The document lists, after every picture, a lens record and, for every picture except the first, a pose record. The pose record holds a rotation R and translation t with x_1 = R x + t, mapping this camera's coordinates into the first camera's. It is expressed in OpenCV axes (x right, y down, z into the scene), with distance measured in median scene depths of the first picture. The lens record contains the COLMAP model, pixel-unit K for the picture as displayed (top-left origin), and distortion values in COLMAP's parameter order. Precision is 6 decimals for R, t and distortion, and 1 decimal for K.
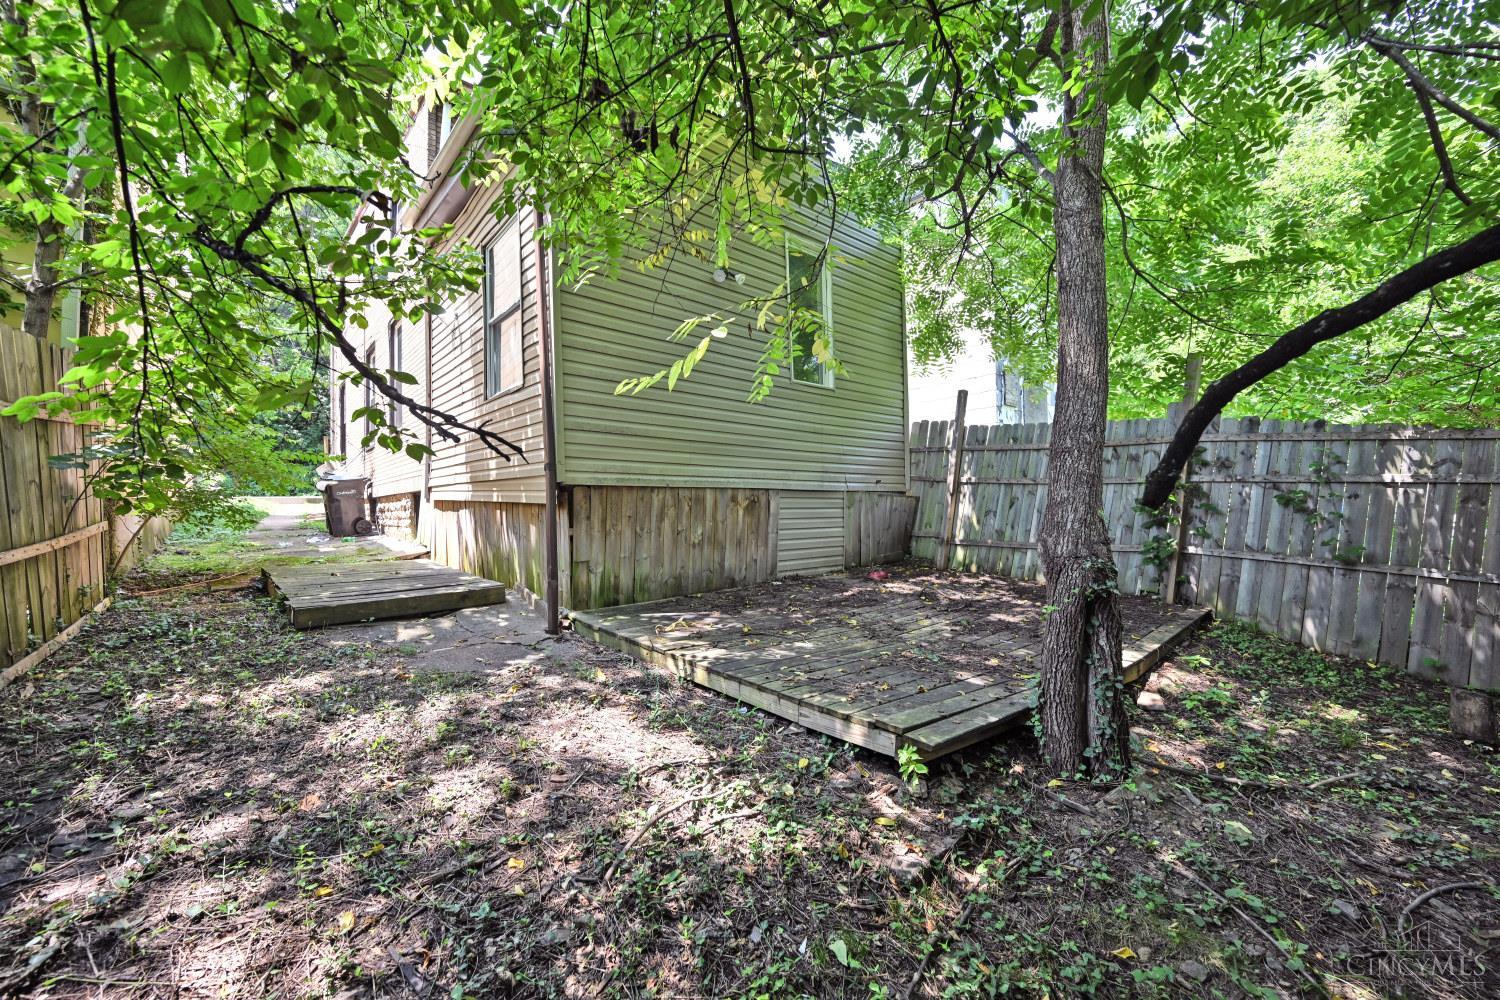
lens RADIAL K [[594.1, 0, 758.2], [0, 594.1, 502.5], [0, 0, 1]] dist [0.001271, -0.000320]
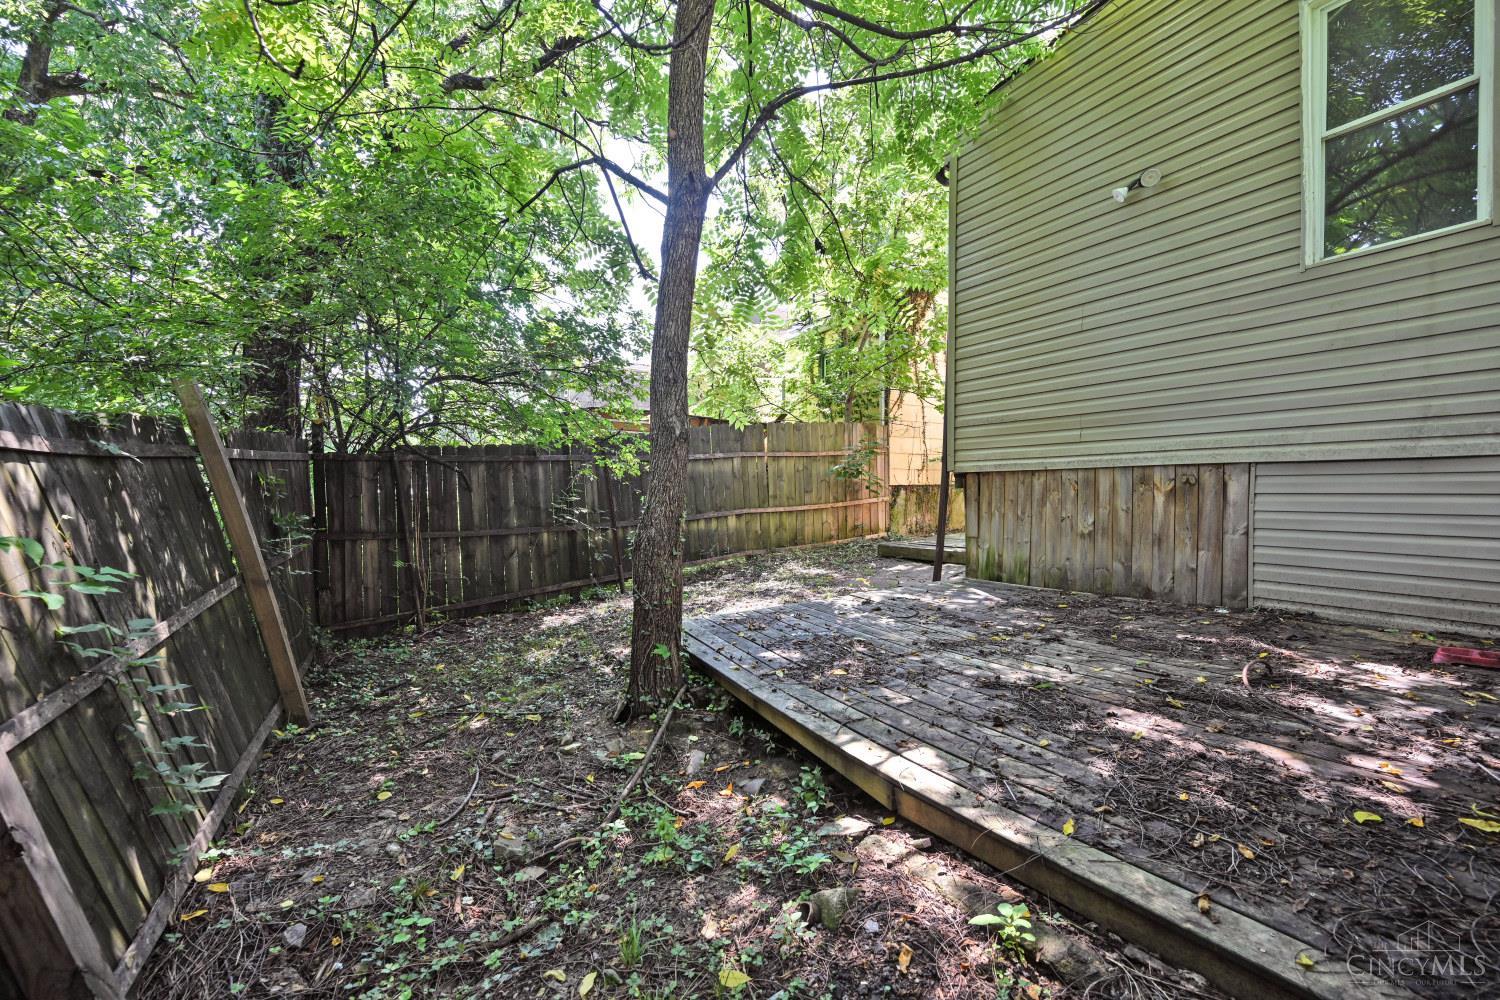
lens RADIAL K [[594.1, 0, 758.2], [0, 594.1, 502.5], [0, 0, 1]] dist [0.001271, -0.000320]
pose [[-0.158960, 0.020229, -0.987078, 0.860373], [0.001627, 0.999794, 0.020228, 0.005865], [0.987284, 0.001610, -0.158960, 0.703508]]
